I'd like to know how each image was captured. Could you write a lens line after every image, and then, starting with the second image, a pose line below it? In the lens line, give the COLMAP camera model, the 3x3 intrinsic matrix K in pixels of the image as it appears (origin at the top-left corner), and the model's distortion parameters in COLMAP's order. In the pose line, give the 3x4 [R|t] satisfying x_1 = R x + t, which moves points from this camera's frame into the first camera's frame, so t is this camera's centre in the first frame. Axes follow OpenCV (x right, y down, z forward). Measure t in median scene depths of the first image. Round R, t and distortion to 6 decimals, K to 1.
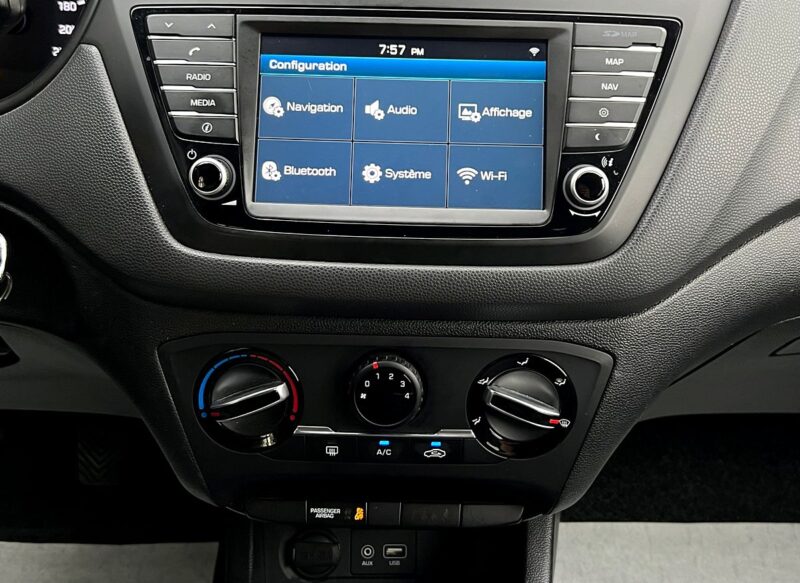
lens RADIAL K [[928.0, 0, 416.7], [0, 928.0, 243.1], [0, 0, 1]] dist [0.187185, -0.486943]
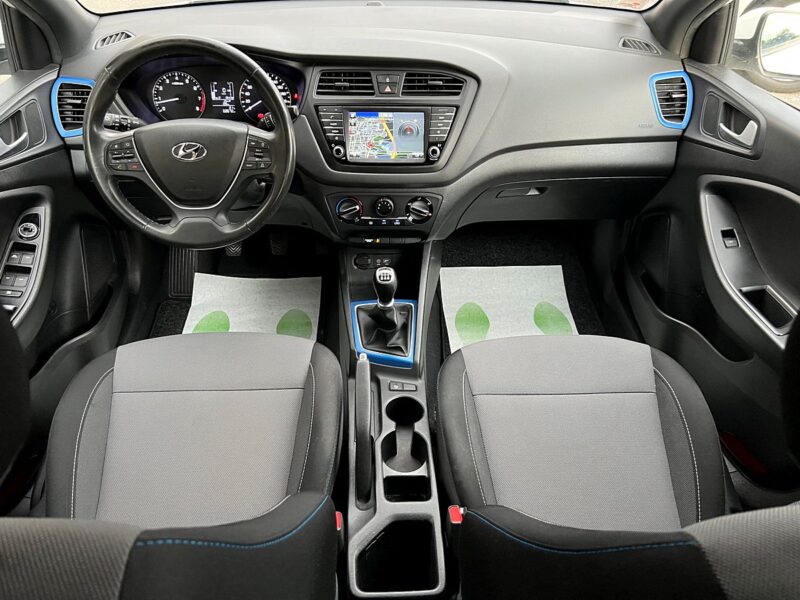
lens RADIAL K [[635.9, 0, 398.0], [0, 635.9, 309.7], [0, 0, 1]] dist [0.079128, -0.091171]
pose [[0.999705, -0.023019, 0.007772, -0.005905], [0.020470, 0.970340, 0.240877, -0.064994], [-0.013086, -0.240647, 0.970525, -1.703932]]
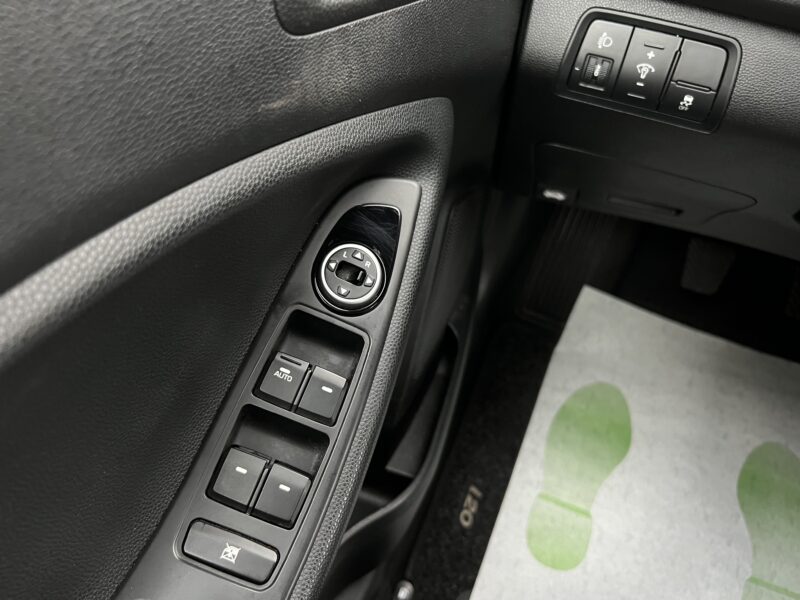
lens RADIAL K [[635.9, 0, 398.0], [0, 635.9, 309.7], [0, 0, 1]] dist [0.079128, -0.091171]
pose [[0.917106, 0.326276, -0.229044, -1.183221], [-0.192063, 0.865118, 0.463338, -0.065776], [0.349326, -0.380940, 0.856070, 0.227604]]
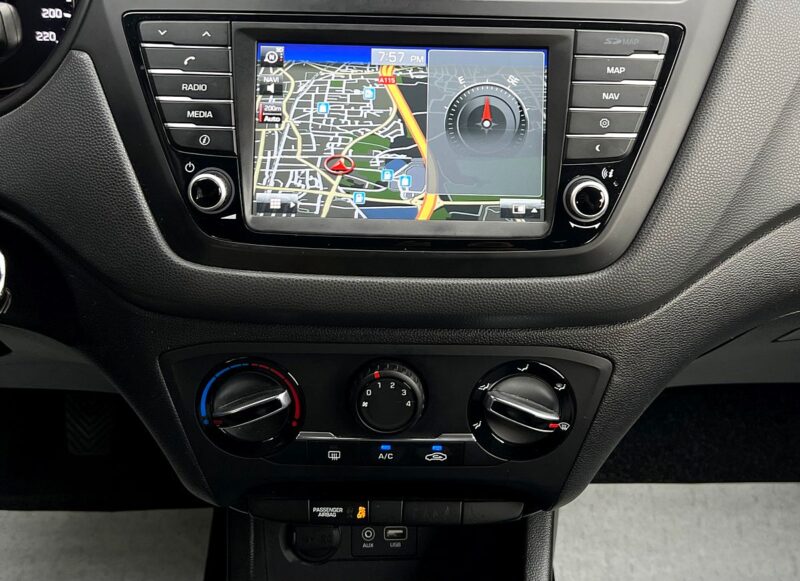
lens RADIAL K [[1009.7, 0, 426.4], [0, 1009.7, 228.1], [0, 0, 1]] dist [0.219969, -0.658393]
pose [[0.999878, -0.006208, 0.014332, -0.005380], [0.005073, 0.996944, 0.077956, -0.110786], [-0.014772, -0.077874, 0.996854, -0.081583]]
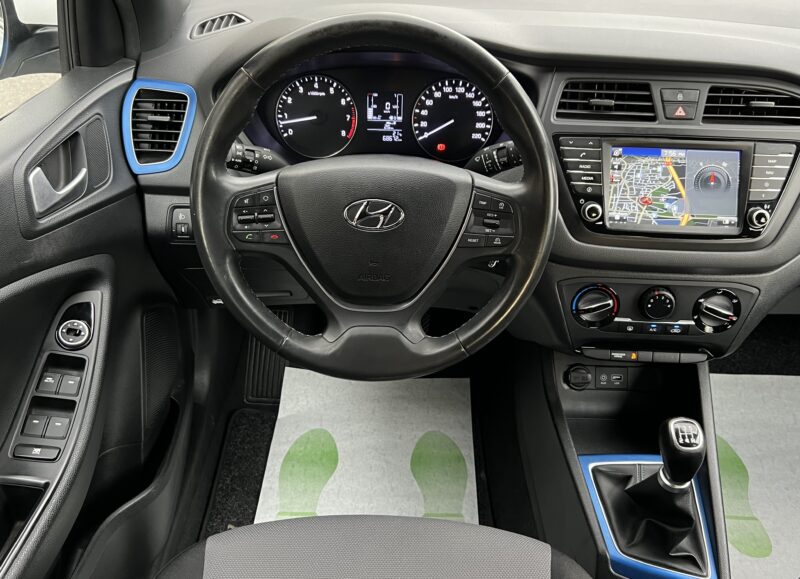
lens RADIAL K [[767.3, 0, 413.4], [0, 767.3, 276.6], [0, 0, 1]] dist [0.109081, -0.225944]
pose [[0.999527, 0.015618, -0.026511, -0.587919], [-0.011759, 0.990093, 0.139917, -0.167535], [0.028433, -0.139539, 0.989808, -0.897064]]
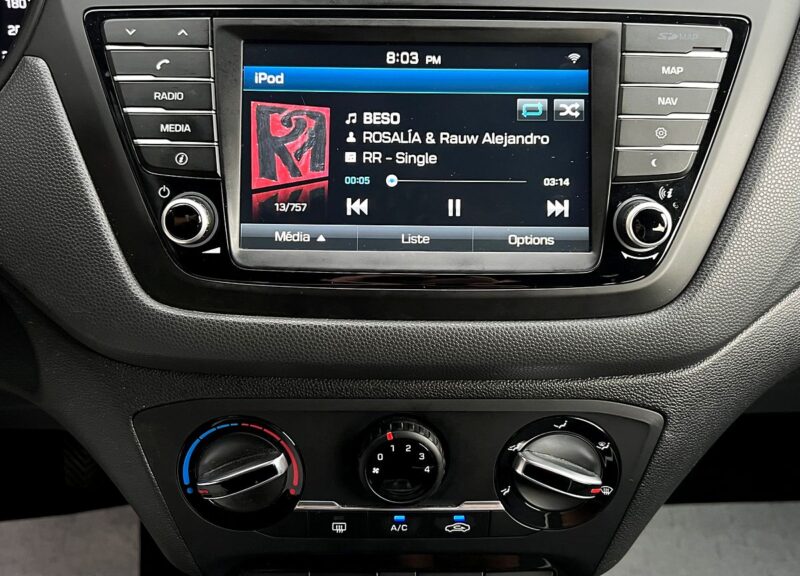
lens RADIAL K [[839.9, 0, 395.7], [0, 839.9, 262.9], [0, 0, 1]] dist [0.093394, -0.211727]
pose [[0.999588, -0.017916, 0.022431, -0.052753], [0.016087, 0.996724, 0.079260, -0.085964], [-0.023777, -0.078867, 0.996602, 0.243698]]
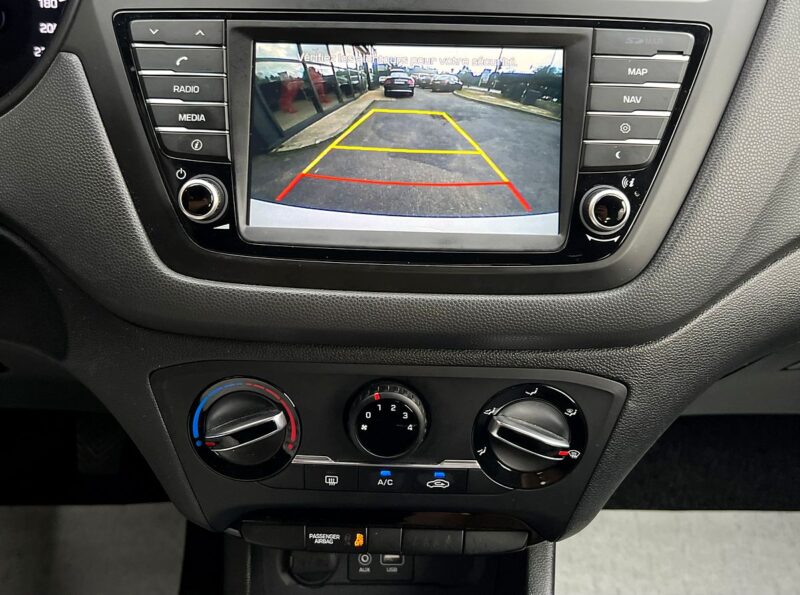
lens RADIAL K [[894.9, 0, 388.8], [0, 894.9, 283.9], [0, 0, 1]] dist [0.156884, -0.411866]
pose [[0.999904, 0.002526, -0.013646, -0.019663], [-0.001363, 0.996420, 0.084526, -0.060290], [0.013810, -0.084499, 0.996328, 0.094917]]
